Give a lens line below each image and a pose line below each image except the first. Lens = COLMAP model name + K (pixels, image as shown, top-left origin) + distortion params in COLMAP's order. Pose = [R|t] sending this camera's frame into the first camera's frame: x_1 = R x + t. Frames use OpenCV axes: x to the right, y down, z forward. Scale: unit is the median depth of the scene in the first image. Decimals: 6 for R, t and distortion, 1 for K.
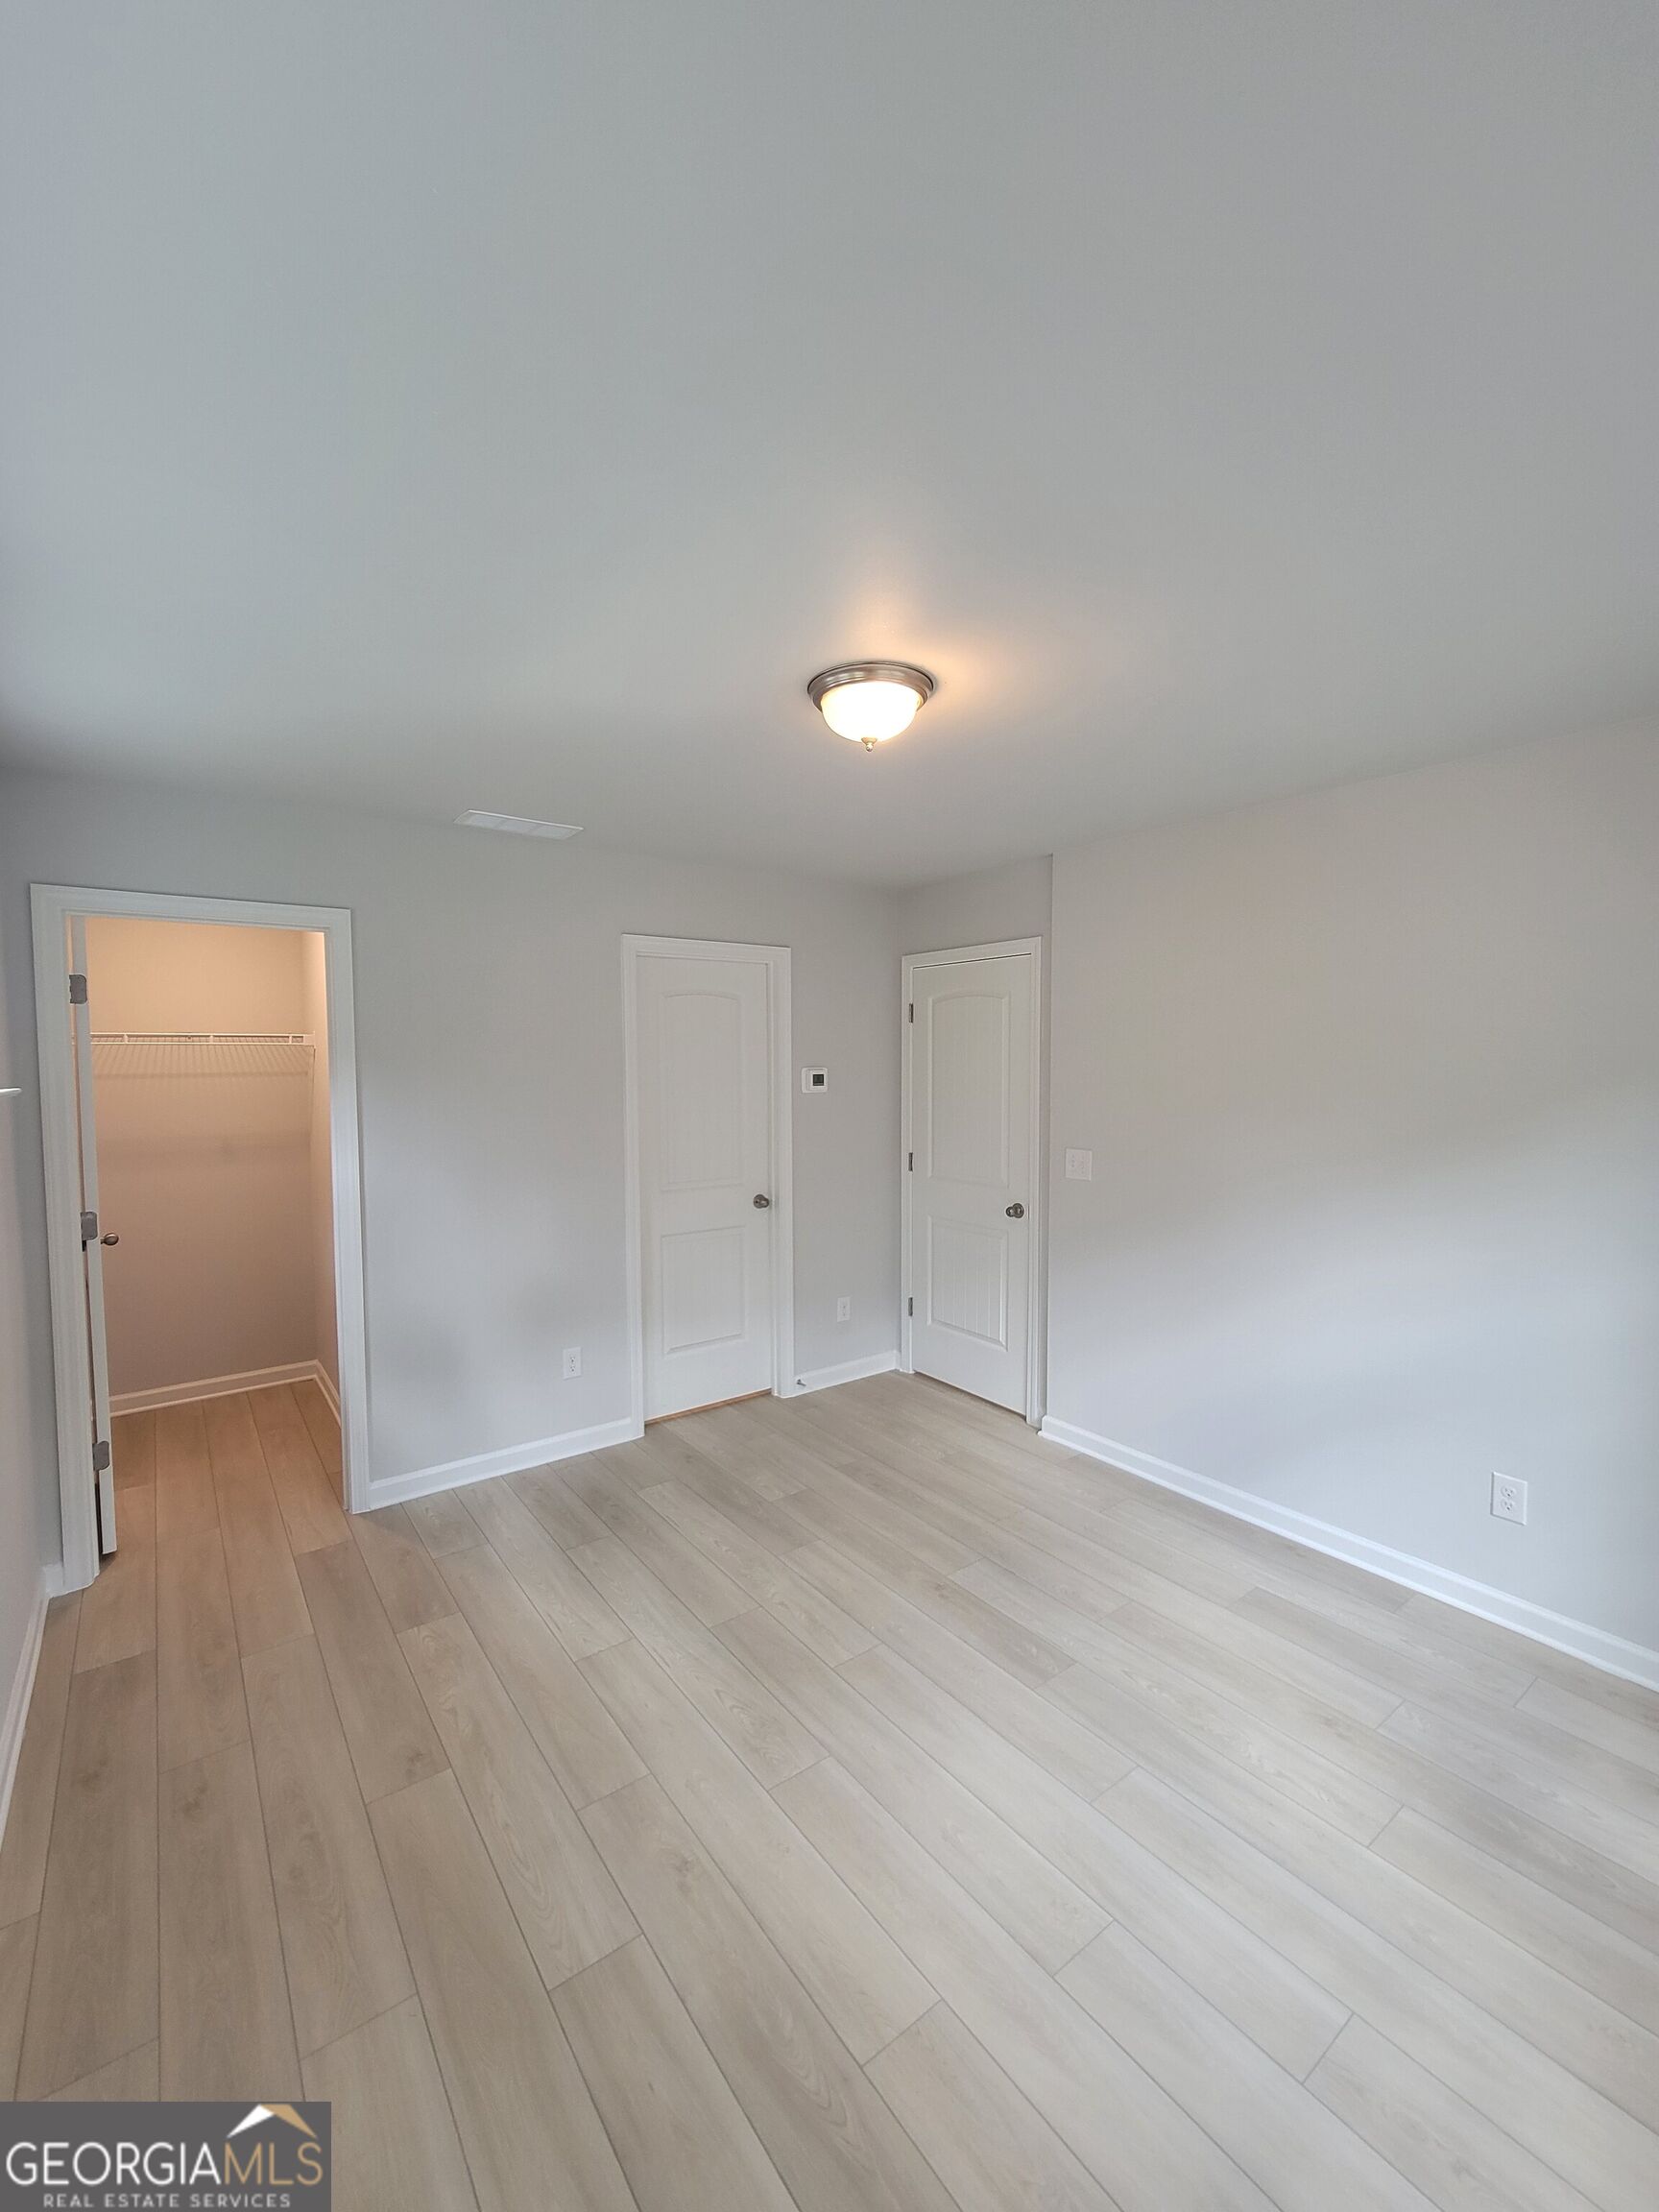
lens RADIAL K [[910.6, 0, 829.5], [0, 910.6, 1106.0], [0, 0, 1]] dist [-0.001700, -0.000023]
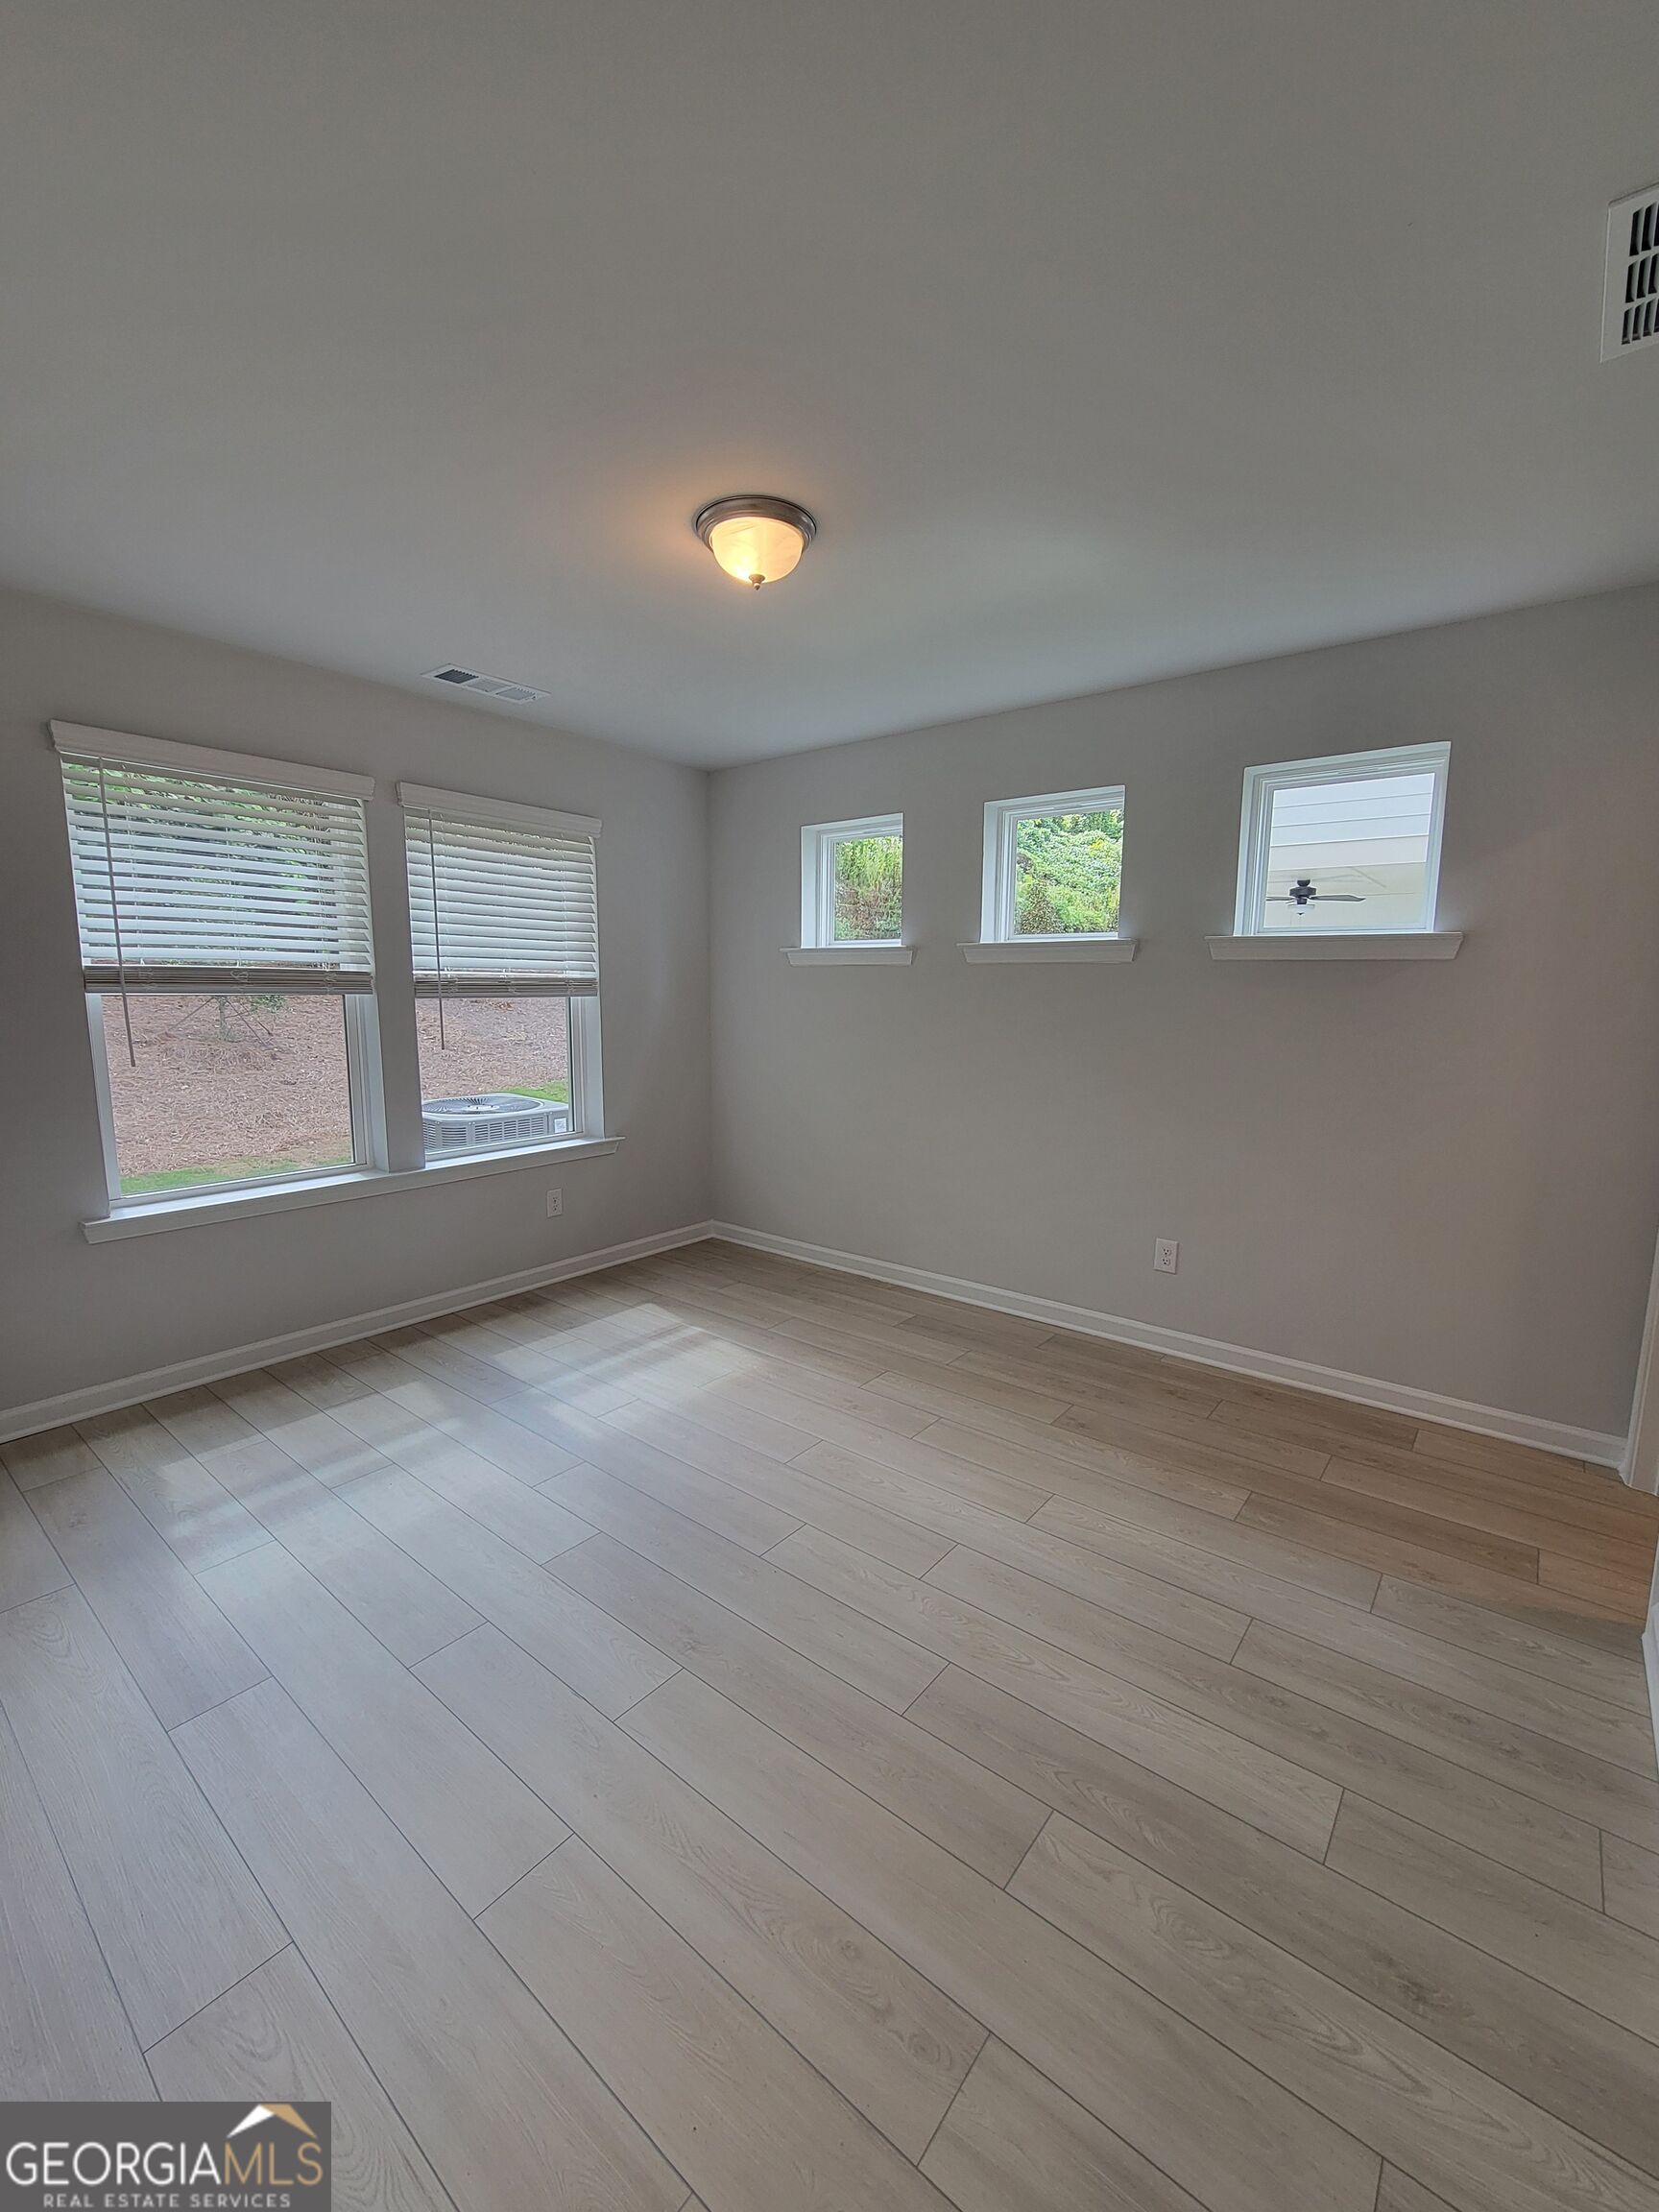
lens RADIAL K [[910.6, 0, 829.5], [0, 910.6, 1106.0], [0, 0, 1]] dist [-0.001700, -0.000023]
pose [[-0.968911, 0.029528, -0.245642, 0.250597], [-0.016358, 0.983034, 0.182690, 0.000668], [0.246869, 0.181029, -0.951990, 2.273140]]
